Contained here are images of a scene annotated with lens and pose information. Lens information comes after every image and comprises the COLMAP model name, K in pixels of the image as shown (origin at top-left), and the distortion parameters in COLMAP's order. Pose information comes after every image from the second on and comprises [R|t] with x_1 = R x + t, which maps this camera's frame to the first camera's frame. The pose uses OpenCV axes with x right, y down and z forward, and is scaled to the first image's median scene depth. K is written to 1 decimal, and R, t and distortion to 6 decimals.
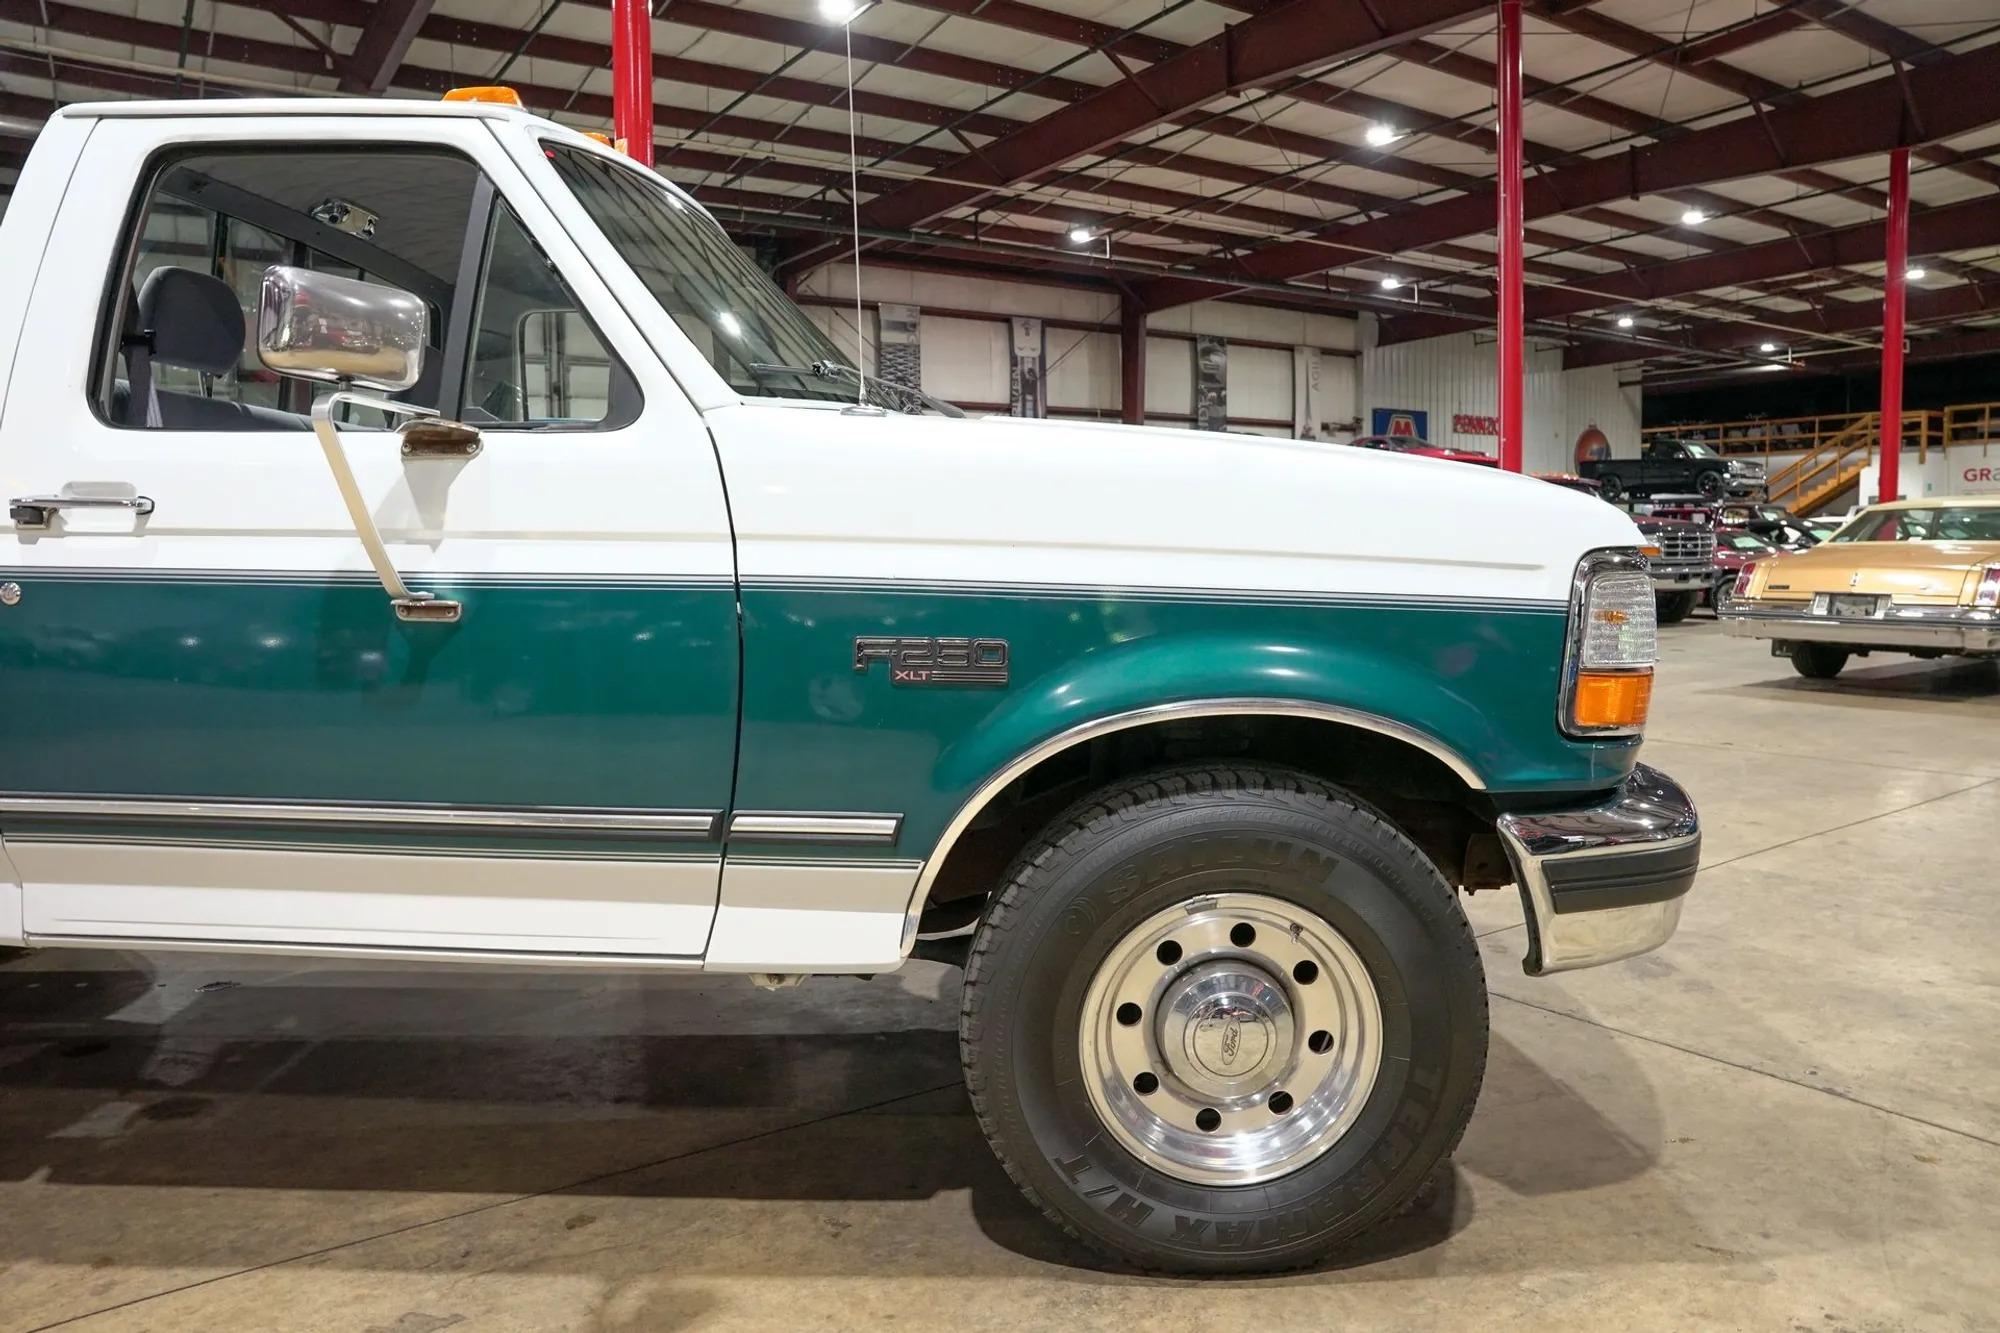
lens RADIAL K [[1369.6, 0, 1005.5], [0, 1369.6, 664.8], [0, 0, 1]] dist [-0.147233, 0.116002]
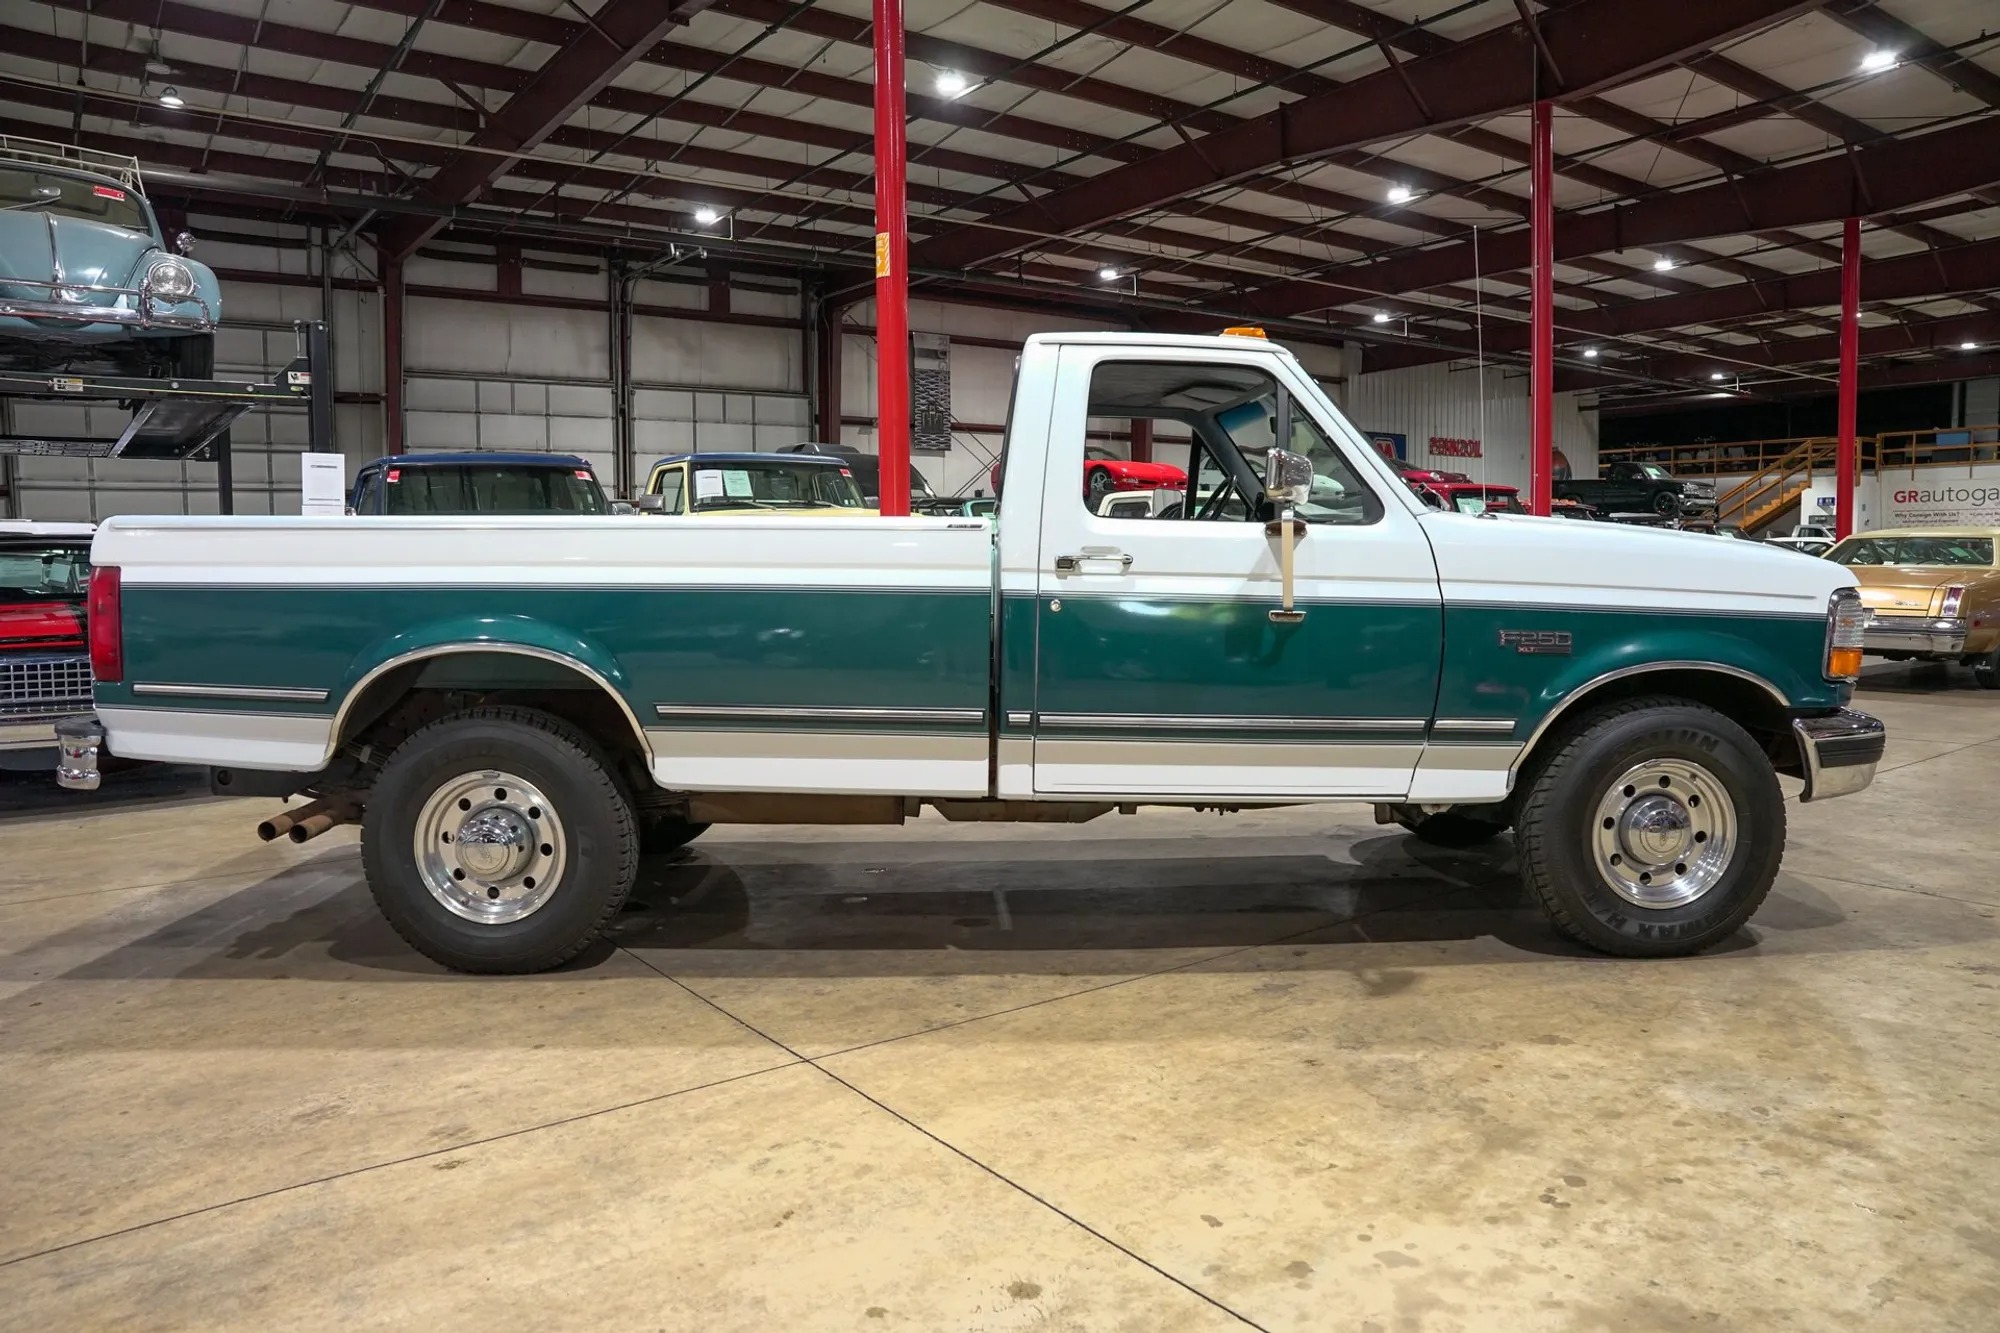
lens RADIAL K [[1369.6, 0, 1005.5], [0, 1369.6, 664.8], [0, 0, 1]] dist [-0.147233, 0.116002]
pose [[0.999071, 0.000865, 0.043074, -0.078703], [-0.000534, 0.999970, -0.007694, 0.003913], [-0.043080, 0.007664, 0.999042, -0.081499]]
